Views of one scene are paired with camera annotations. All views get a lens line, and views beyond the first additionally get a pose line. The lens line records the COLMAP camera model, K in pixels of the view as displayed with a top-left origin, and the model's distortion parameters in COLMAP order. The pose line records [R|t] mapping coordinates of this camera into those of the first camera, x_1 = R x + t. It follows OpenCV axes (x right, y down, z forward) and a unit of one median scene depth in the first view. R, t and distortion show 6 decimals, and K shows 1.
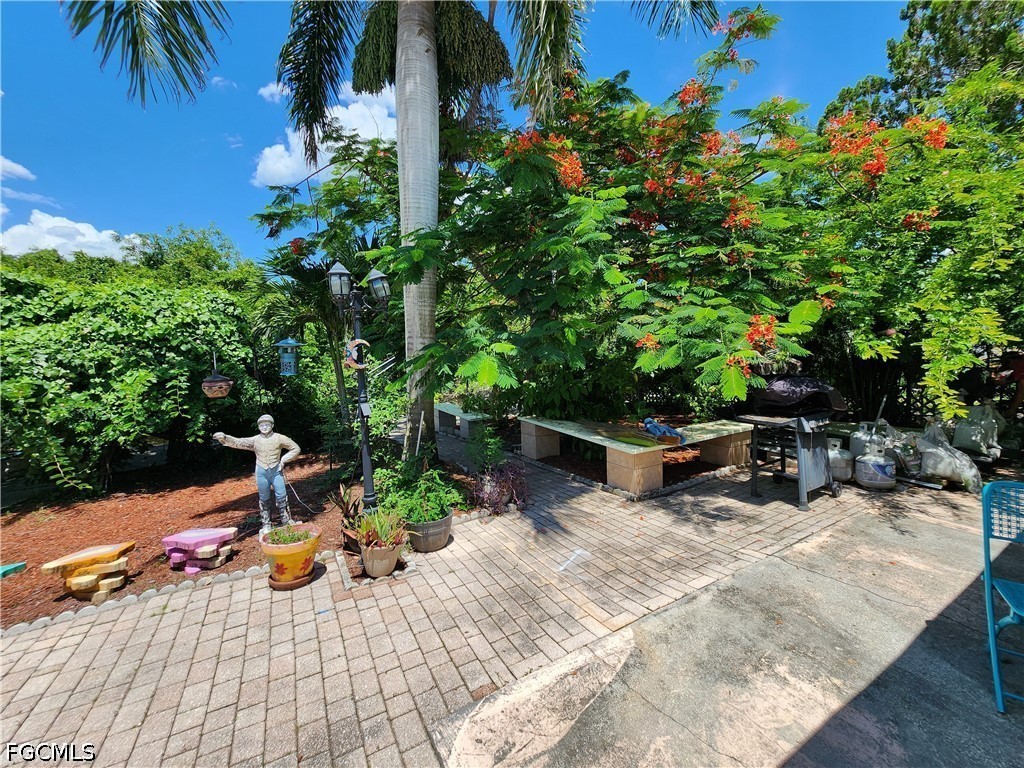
lens RADIAL K [[412.6, 0, 507.7], [0, 412.6, 382.3], [0, 0, 1]] dist [-0.003560, 0.000566]
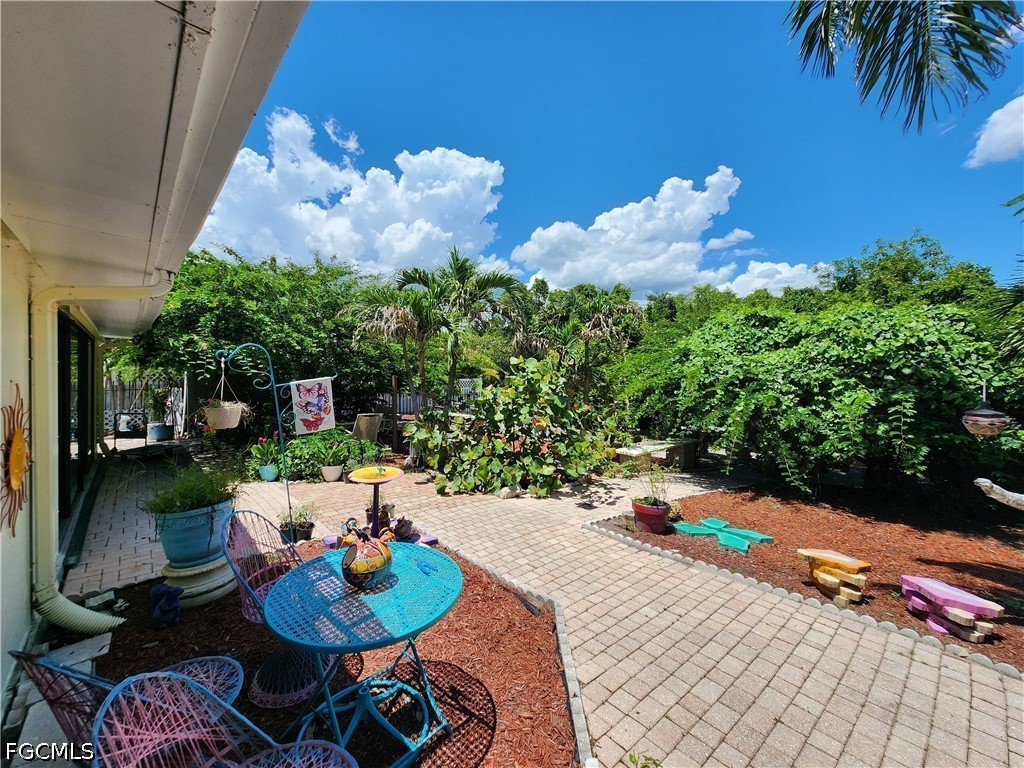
lens RADIAL K [[412.6, 0, 506.1], [0, 412.6, 382.7], [0, 0, 1]] dist [-0.003560, 0.000566]
pose [[0.226031, 0.059704, -0.972289, -0.097654], [-0.103722, 0.993921, 0.036920, 0.000718], [0.968582, 0.092502, 0.230849, -0.089549]]
